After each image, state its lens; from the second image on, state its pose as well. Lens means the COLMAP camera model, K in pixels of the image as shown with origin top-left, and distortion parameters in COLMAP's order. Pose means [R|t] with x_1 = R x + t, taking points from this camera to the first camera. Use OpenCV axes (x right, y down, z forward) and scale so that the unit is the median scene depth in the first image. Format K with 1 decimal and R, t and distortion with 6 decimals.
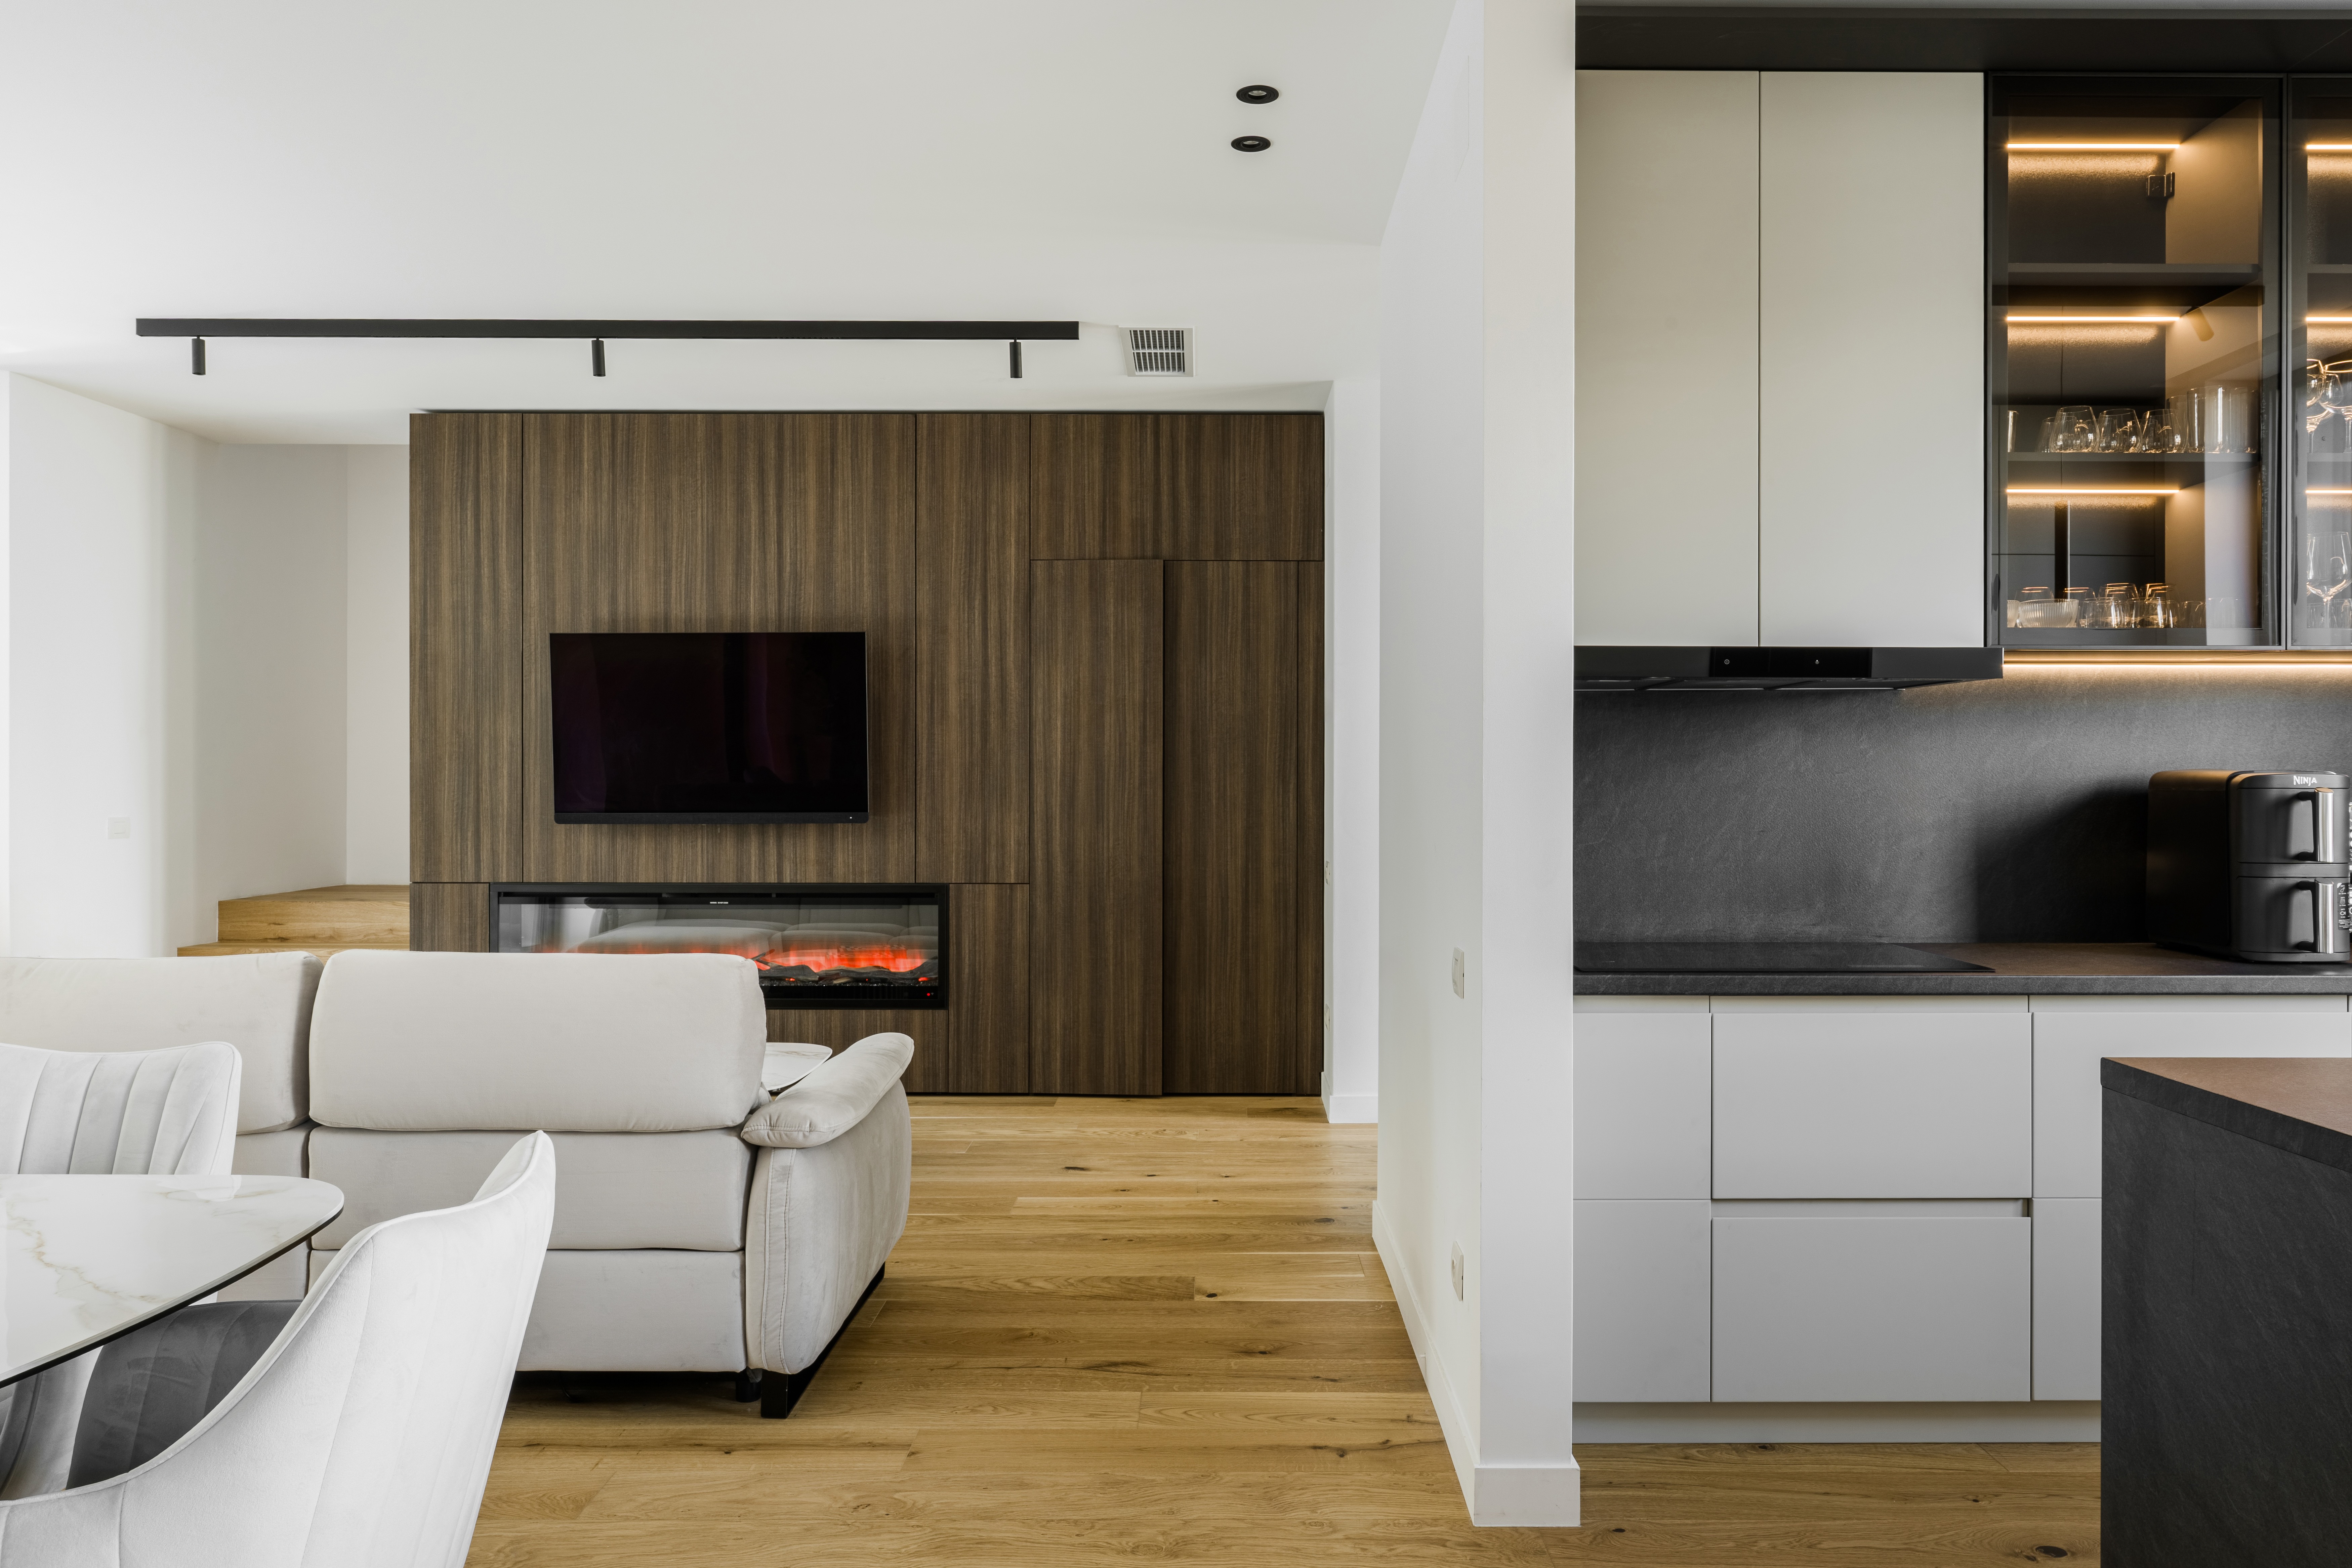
lens RADIAL K [[1617.4, 0, 1231.4], [0, 1617.4, 782.6], [0, 0, 1]] dist [0.000742, -0.003024]
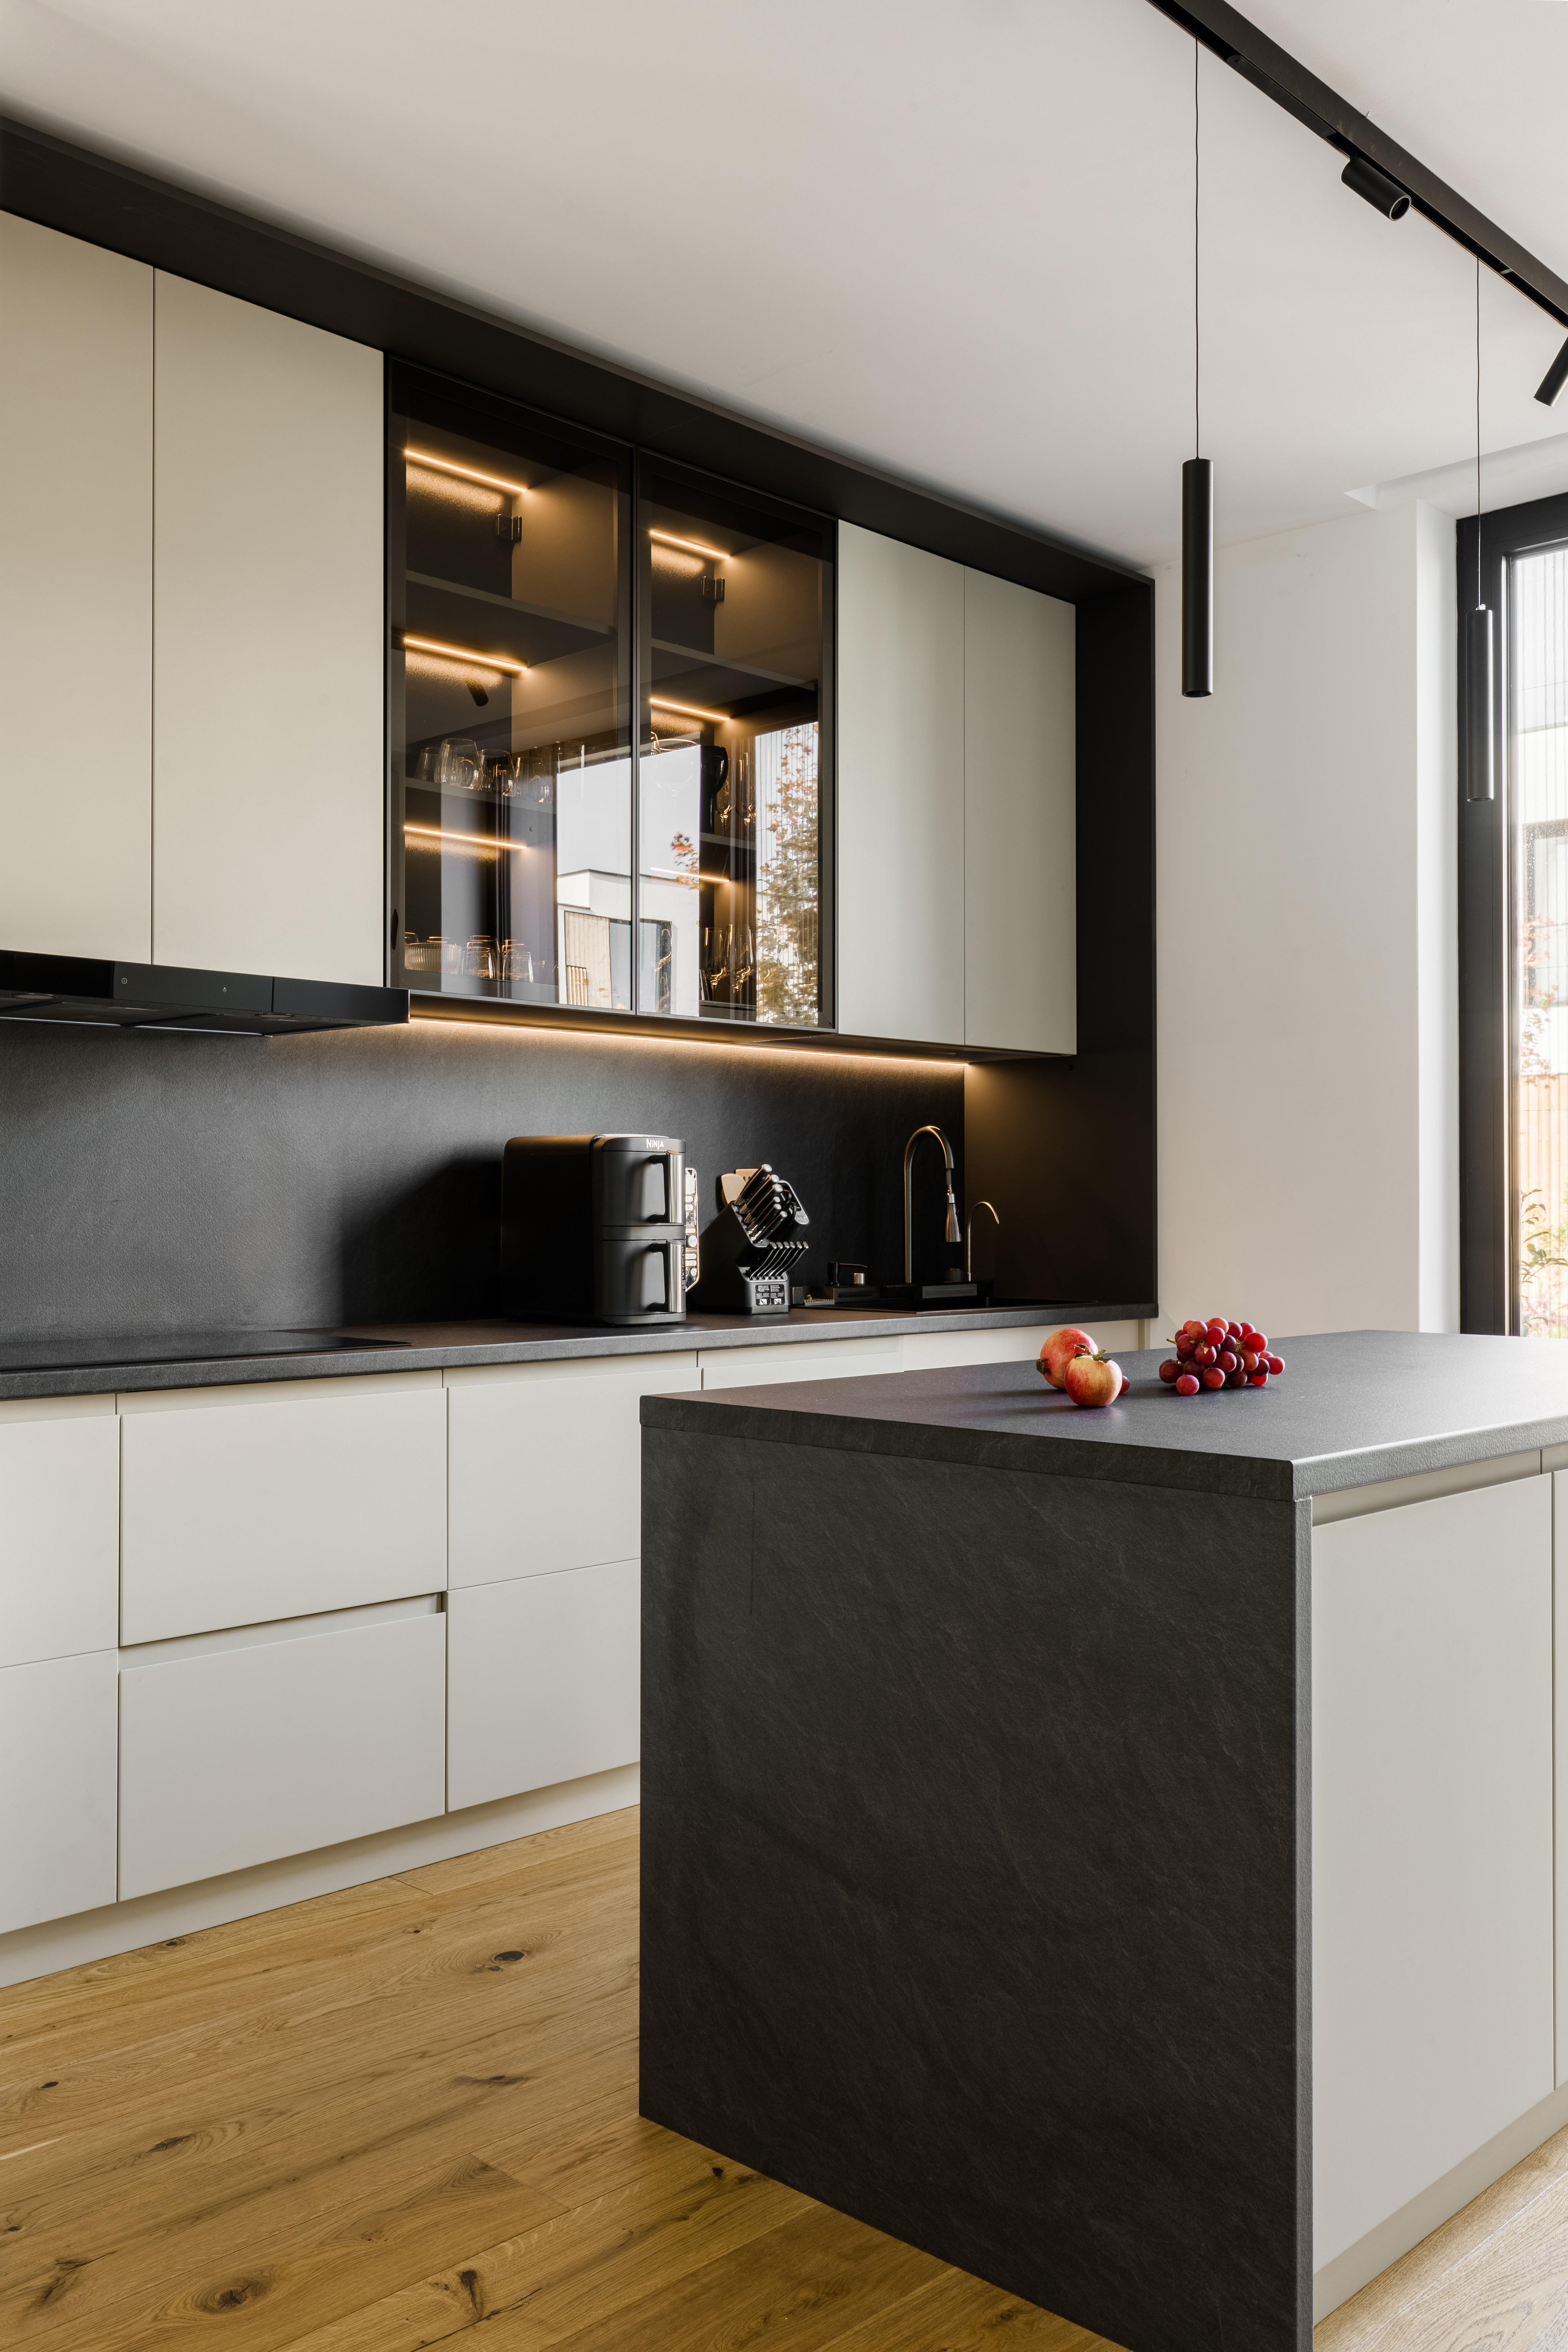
lens RADIAL K [[1986.7, 0, 784.0], [0, 1986.7, 1176.0], [0, 0, 1]] dist [0.003893, 0.007657]
pose [[0.703837, 0.009115, 0.710303, -0.164423], [0.001413, 0.999898, -0.014232, 0.036773], [-0.710360, 0.011021, 0.703752, 0.066875]]
